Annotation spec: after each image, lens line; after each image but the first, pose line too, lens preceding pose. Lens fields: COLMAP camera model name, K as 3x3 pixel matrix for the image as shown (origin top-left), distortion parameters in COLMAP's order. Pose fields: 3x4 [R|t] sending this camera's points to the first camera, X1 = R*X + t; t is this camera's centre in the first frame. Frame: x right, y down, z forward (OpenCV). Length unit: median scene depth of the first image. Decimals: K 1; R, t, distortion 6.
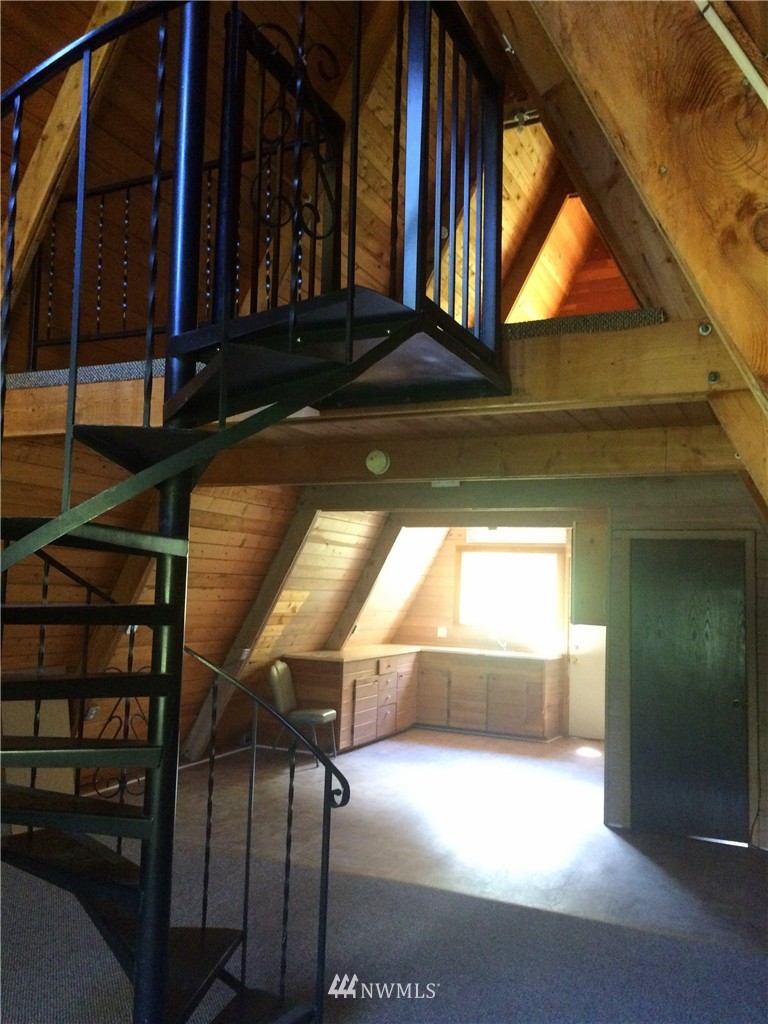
lens RADIAL K [[887.6, 0, 386.5], [0, 887.6, 501.2], [0, 0, 1]] dist [0.059951, -0.021443]
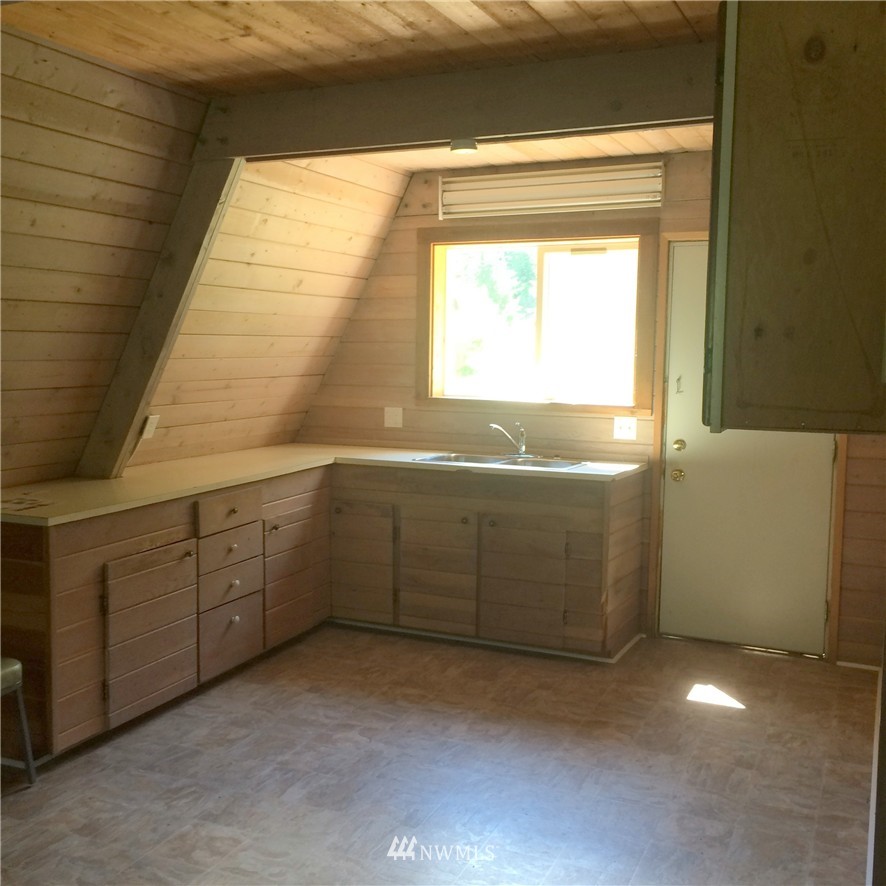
lens RADIAL K [[1019.6, 0, 442.0], [0, 1019.6, 444.2], [0, 0, 1]] dist [0.036344, 0.000000]
pose [[0.999589, -0.028554, -0.002429, 0.099463], [0.028468, 0.979673, 0.198572, 0.061067], [-0.003290, -0.198559, 0.980083, 0.522519]]
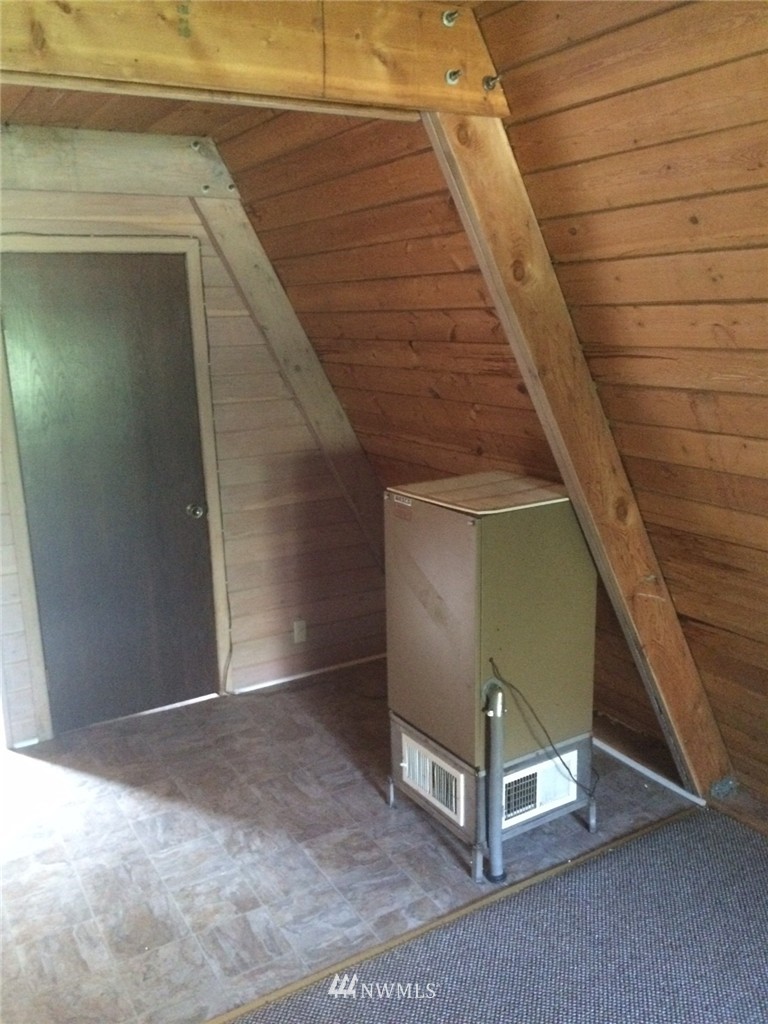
lens RADIAL K [[887.6, 0, 383.1], [0, 887.6, 516.4], [0, 0, 1]] dist [0.059951, -0.021443]
pose [[0.566128, -0.233314, 0.790610, -0.035380], [-0.037306, 0.950874, 0.307322, 0.012730], [-0.823473, -0.203478, 0.529613, 0.339206]]
